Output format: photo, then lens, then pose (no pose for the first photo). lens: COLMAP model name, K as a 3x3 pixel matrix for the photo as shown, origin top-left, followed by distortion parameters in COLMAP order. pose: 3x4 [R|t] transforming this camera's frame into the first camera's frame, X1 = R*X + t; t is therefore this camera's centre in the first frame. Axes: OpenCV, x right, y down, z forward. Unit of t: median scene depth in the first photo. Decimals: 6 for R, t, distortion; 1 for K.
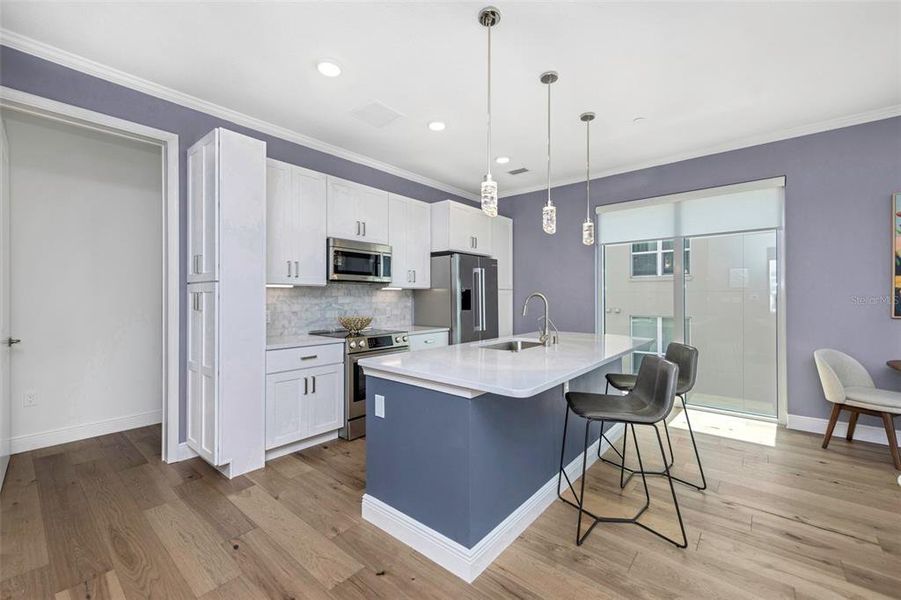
lens RADIAL K [[390.5, 0, 448.9], [0, 390.5, 300.4], [0, 0, 1]] dist [-0.001161, -0.000309]
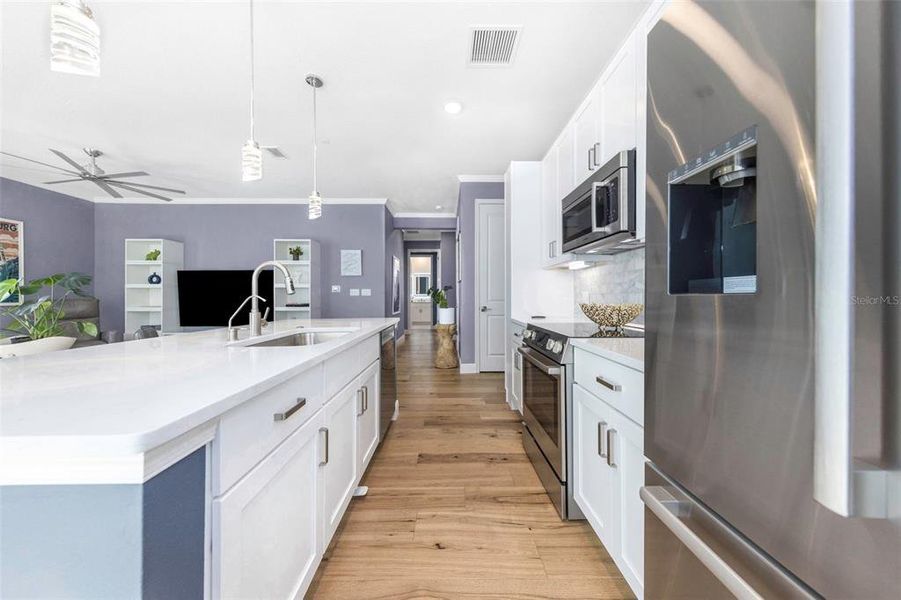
lens RADIAL K [[296.6, 0, 455.5], [0, 296.6, 294.9], [0, 0, 1]] dist [0.006228, -0.000590]
pose [[-0.752466, 0.000146, -0.658631, 0.247320], [-0.000793, 0.999999, 0.001128, 0.027950], [0.658630, 0.001371, -0.752465, 1.185108]]
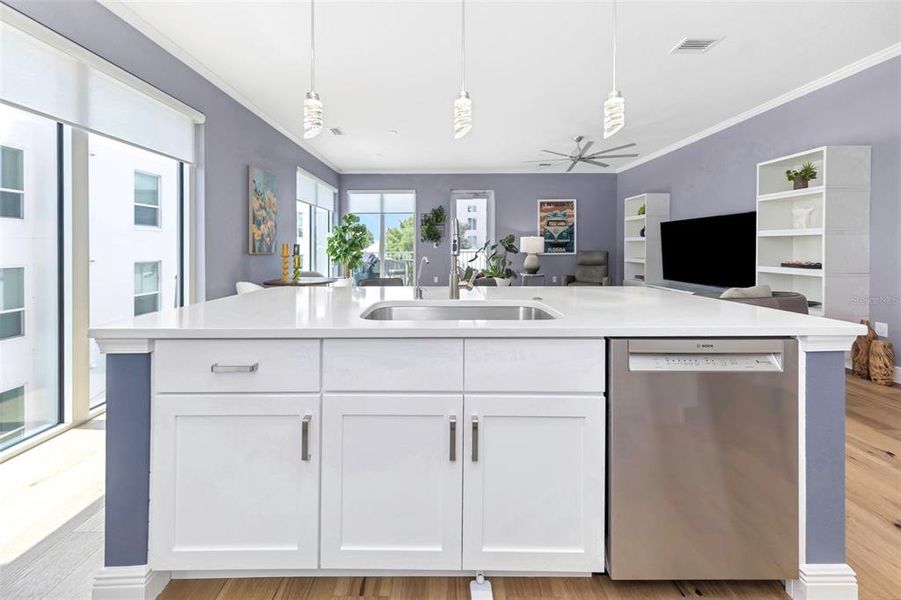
lens RADIAL K [[302.0, 0, 437.2], [0, 302.0, 250.4], [0, 0, 1]] dist [0.004245, -0.000428]
pose [[-0.639183, -0.003837, 0.769045, -0.093525], [0.007870, 0.999903, 0.011530, 0.020310], [-0.769014, 0.013423, -0.639090, 0.966573]]
